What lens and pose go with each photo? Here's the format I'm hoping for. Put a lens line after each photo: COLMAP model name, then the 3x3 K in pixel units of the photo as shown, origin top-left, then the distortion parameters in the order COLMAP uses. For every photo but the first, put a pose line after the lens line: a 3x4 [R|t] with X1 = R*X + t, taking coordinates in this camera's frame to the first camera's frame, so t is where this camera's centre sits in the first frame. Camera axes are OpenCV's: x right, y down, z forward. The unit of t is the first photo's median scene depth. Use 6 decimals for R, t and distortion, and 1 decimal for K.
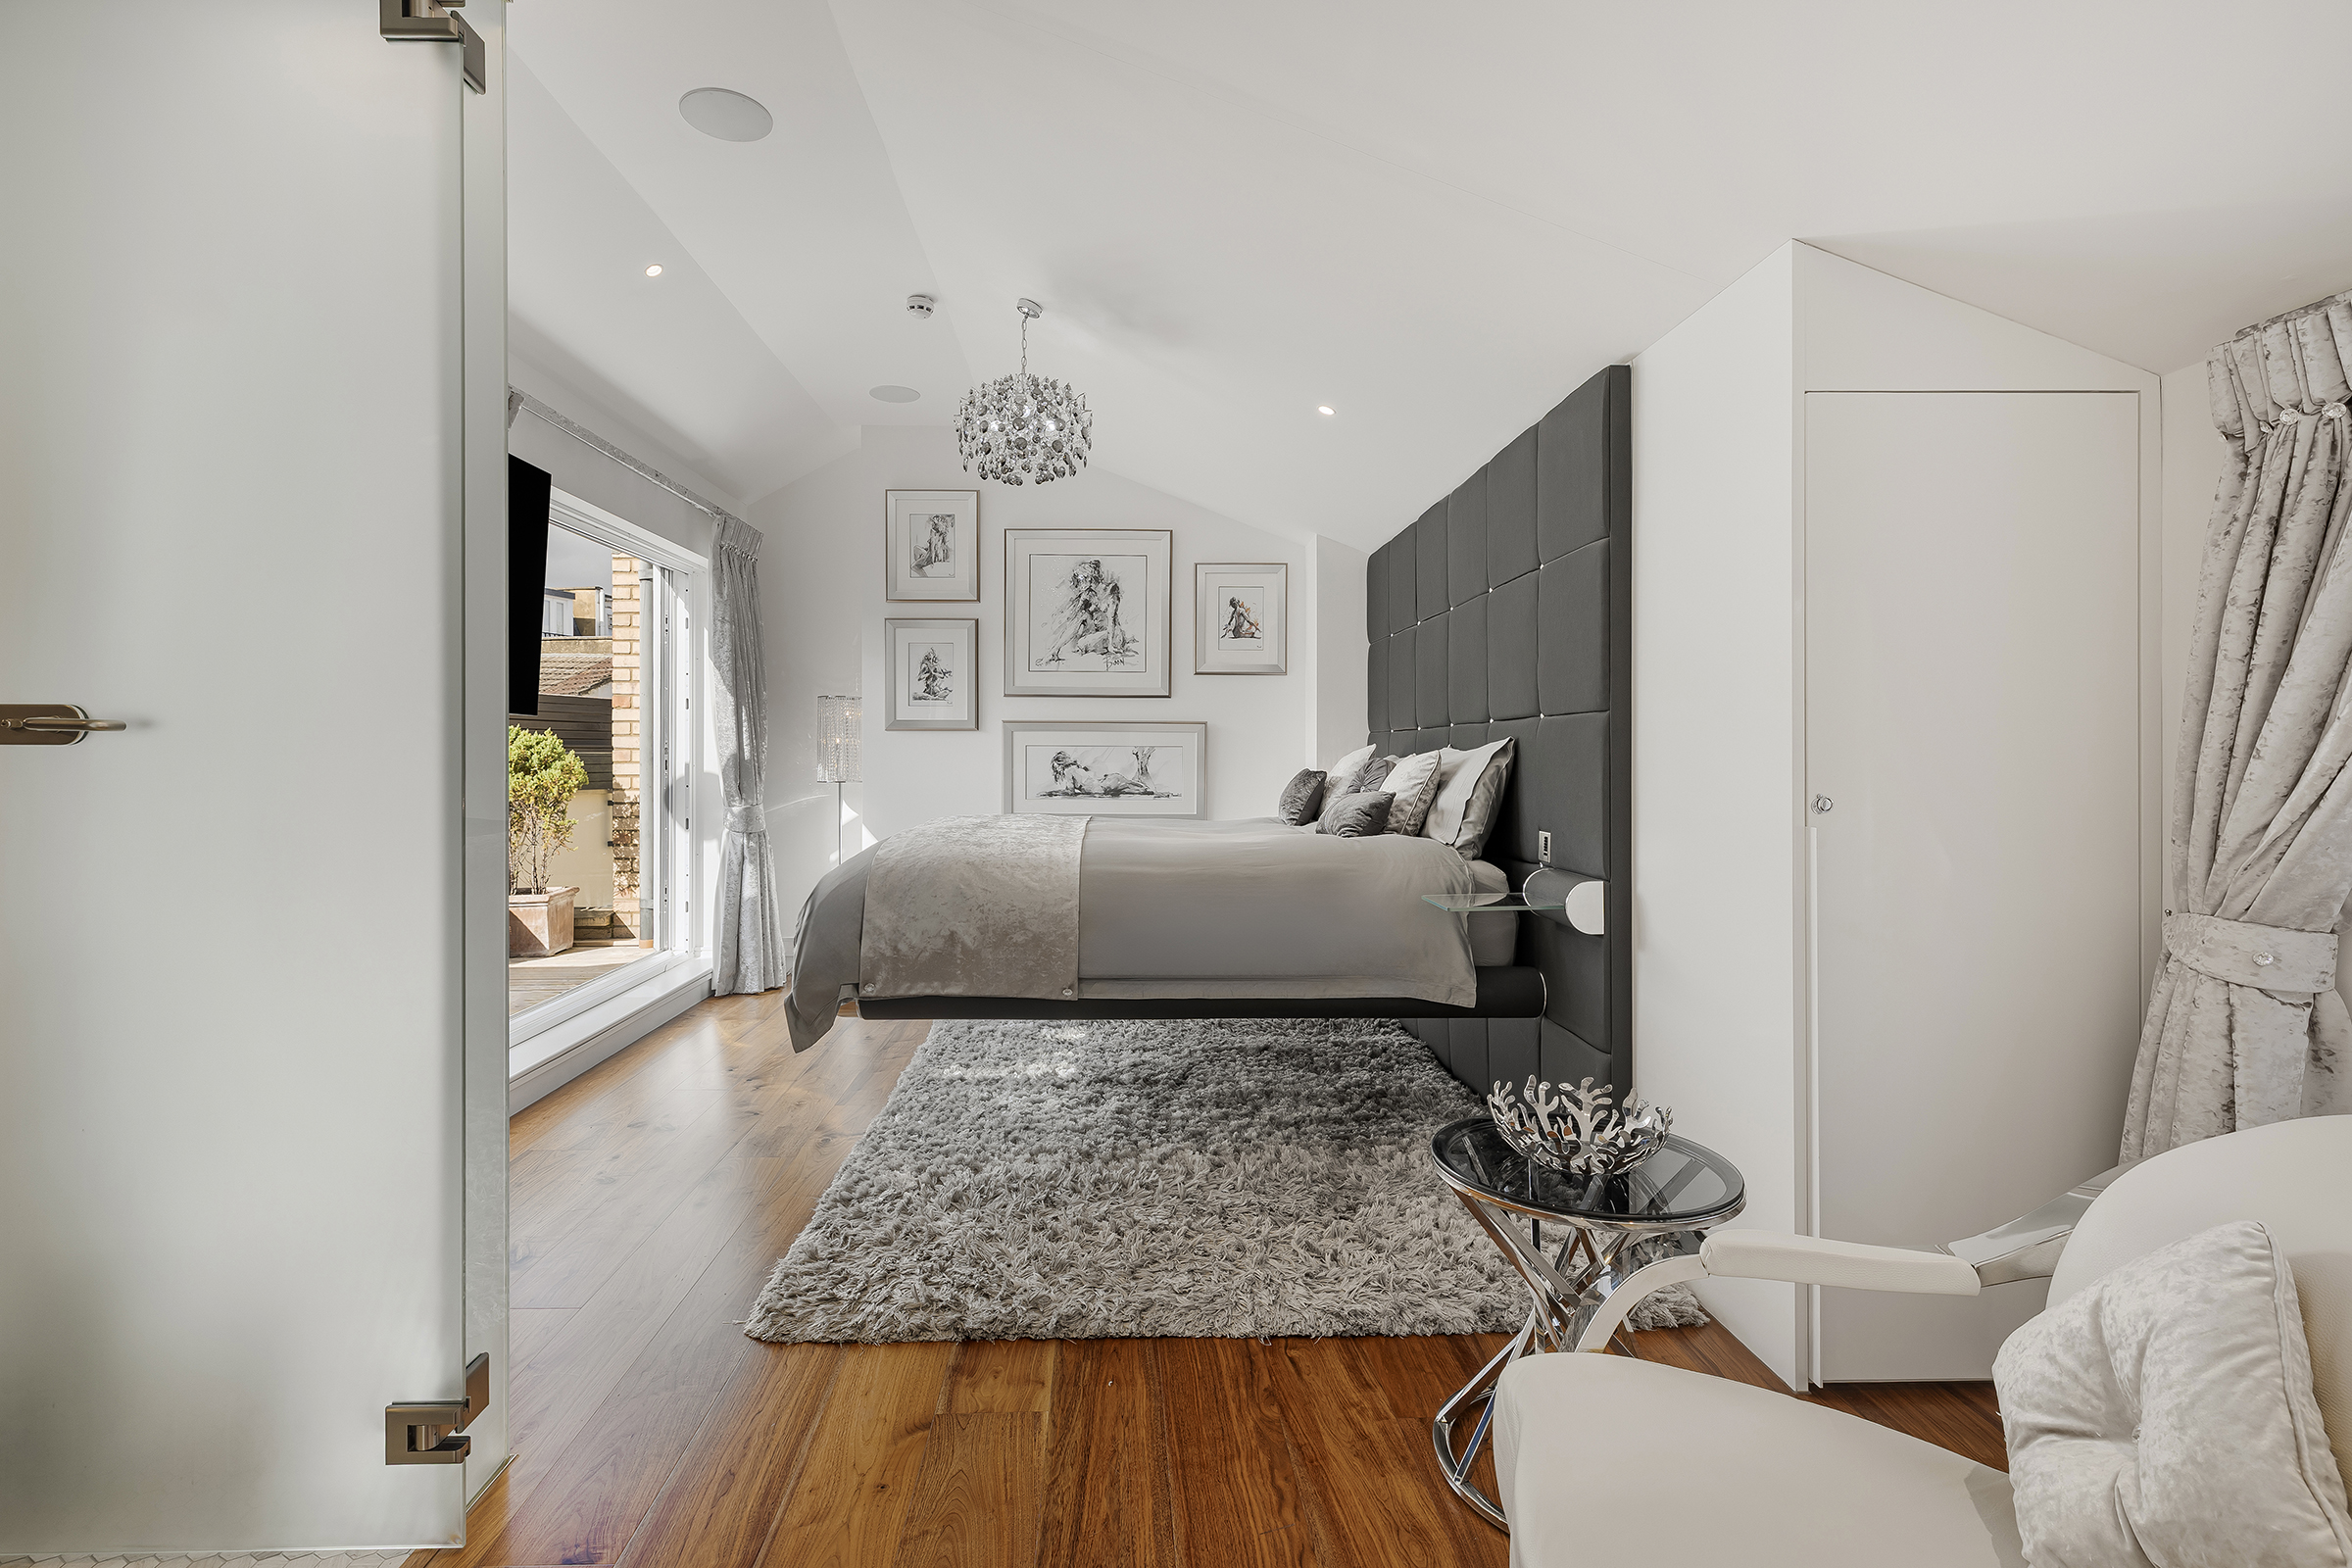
lens RADIAL K [[1045.9, 0, 1170.7], [0, 1045.9, 770.4], [0, 0, 1]] dist [0.000044, 0.000001]
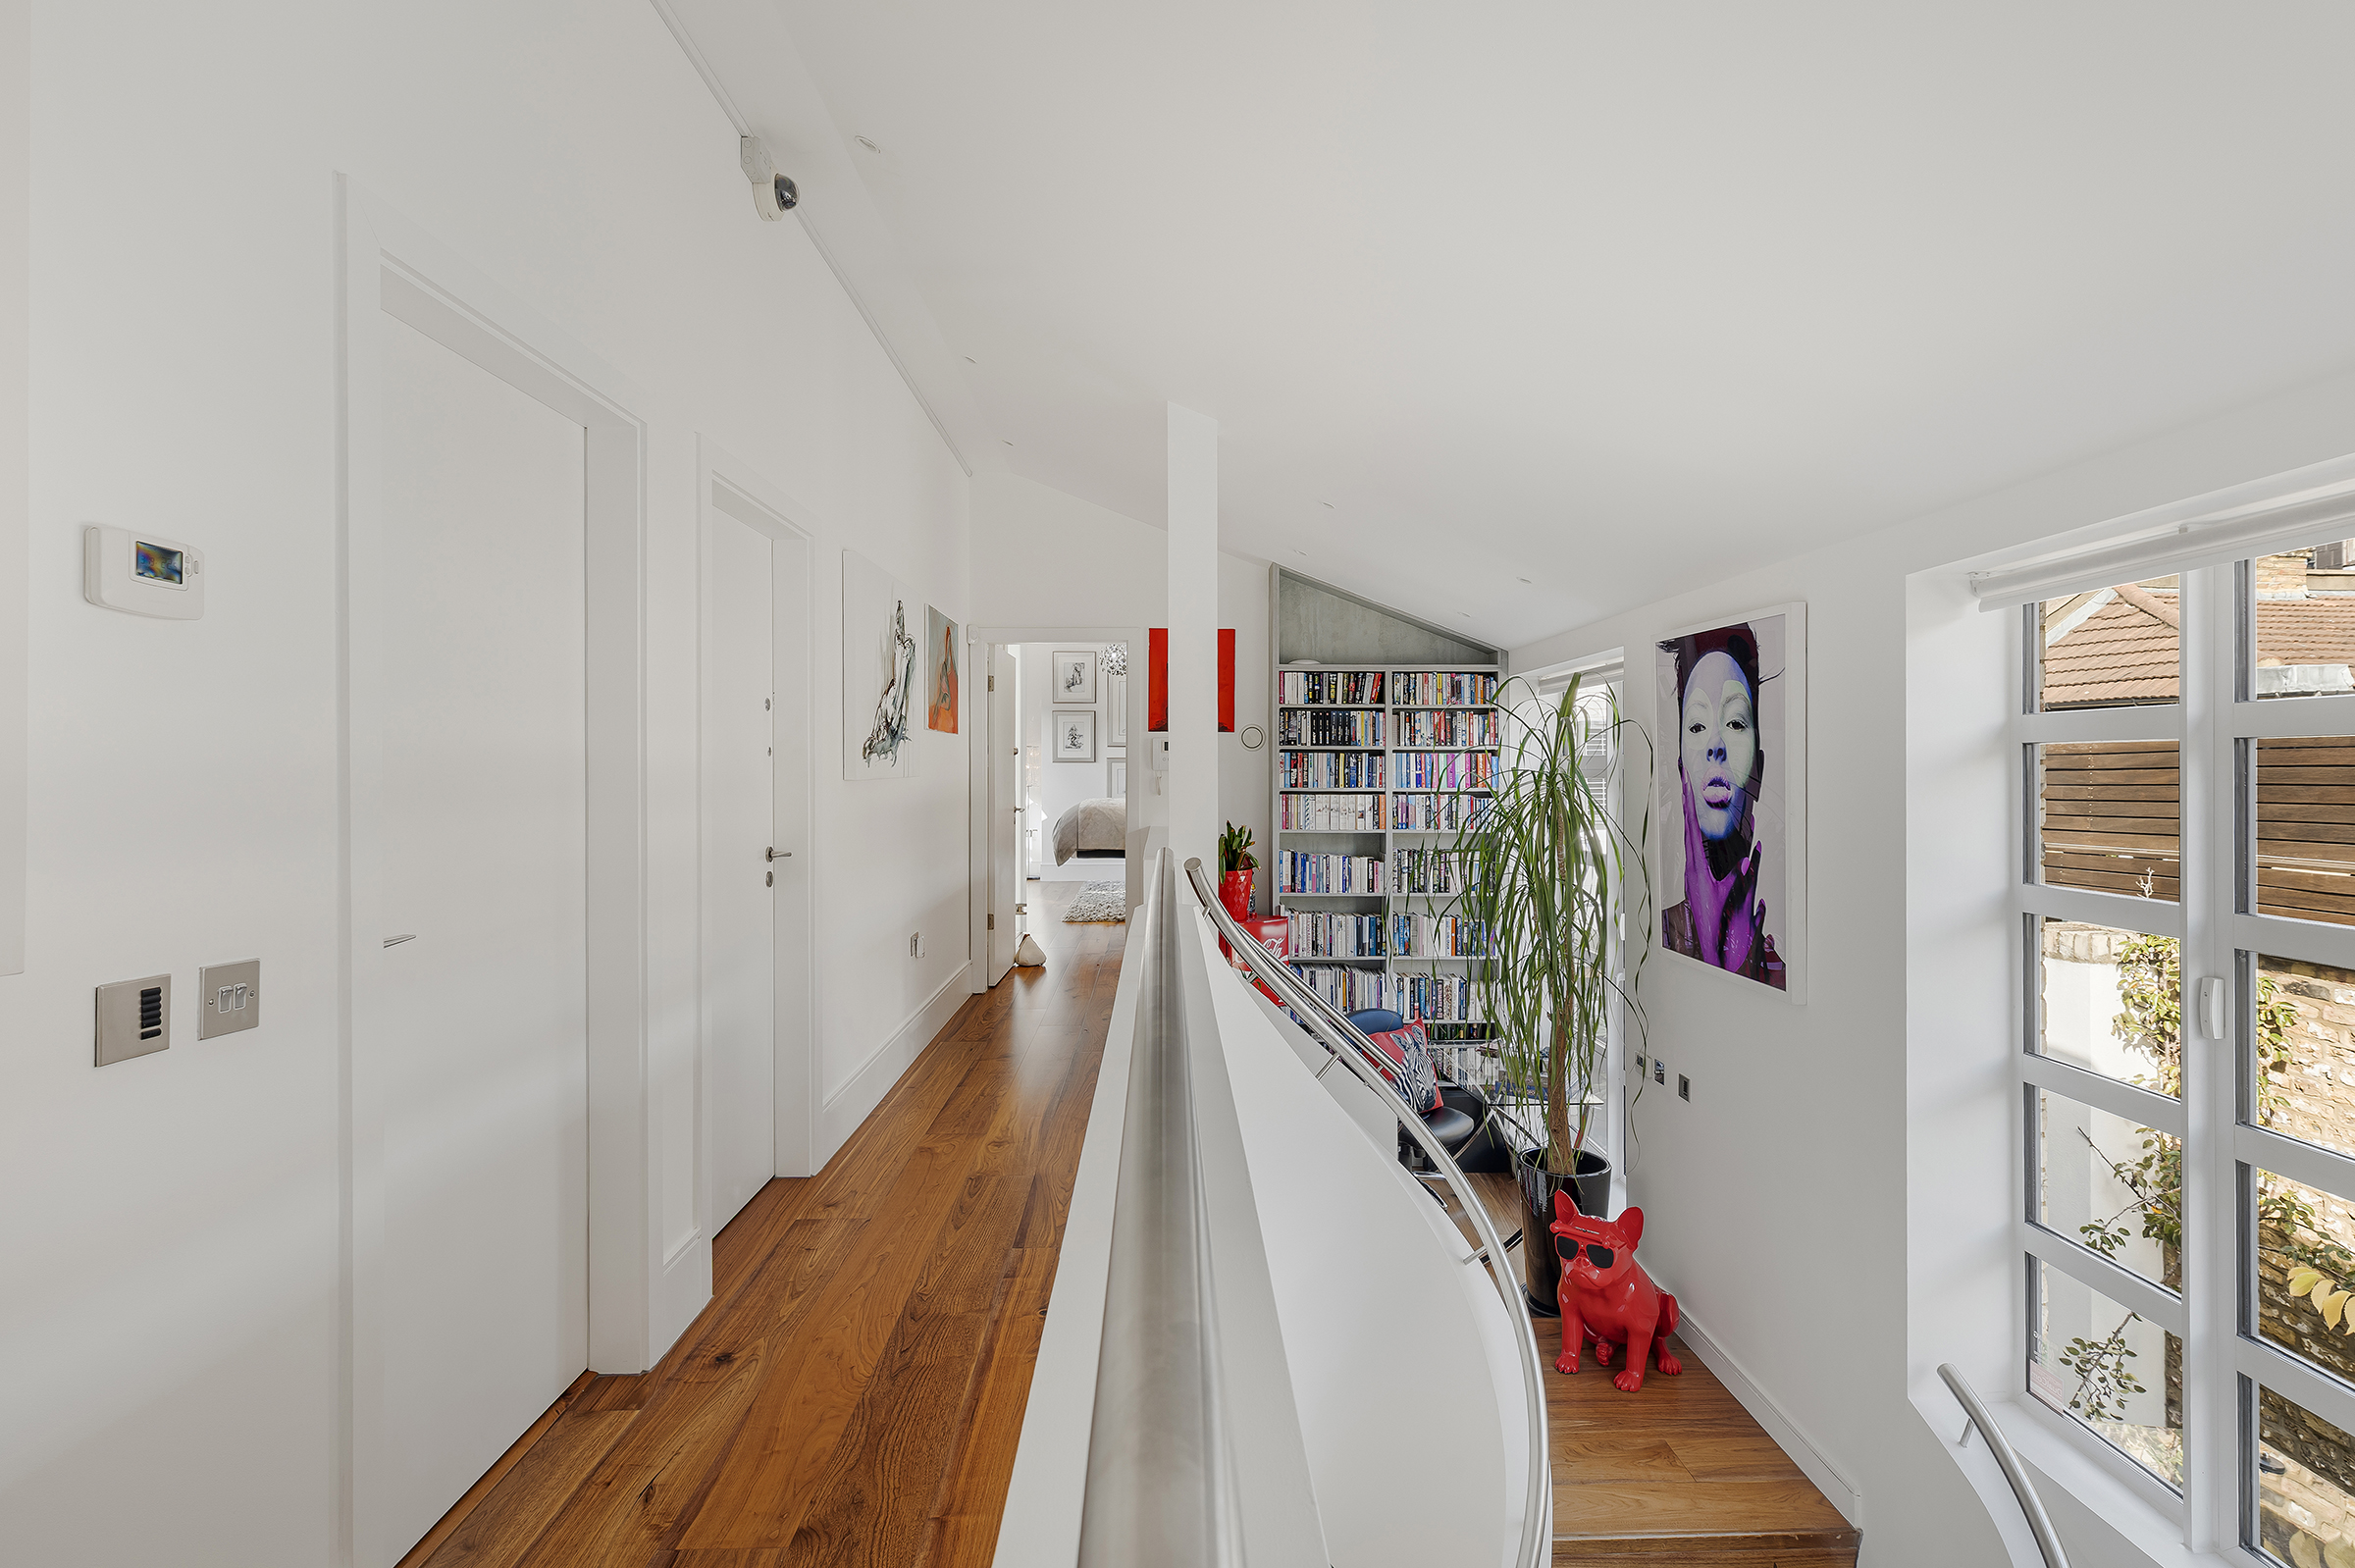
lens RADIAL K [[1047.2, 0, 1177.4], [0, 1047.2, 782.2], [0, 0, 1]] dist [0.000044, 0.000001]
pose [[0.999167, 0.000339, -0.040802, 0.075481], [-0.000525, 0.999990, -0.004526, 0.013105], [0.040800, 0.004544, 0.999157, -1.170644]]
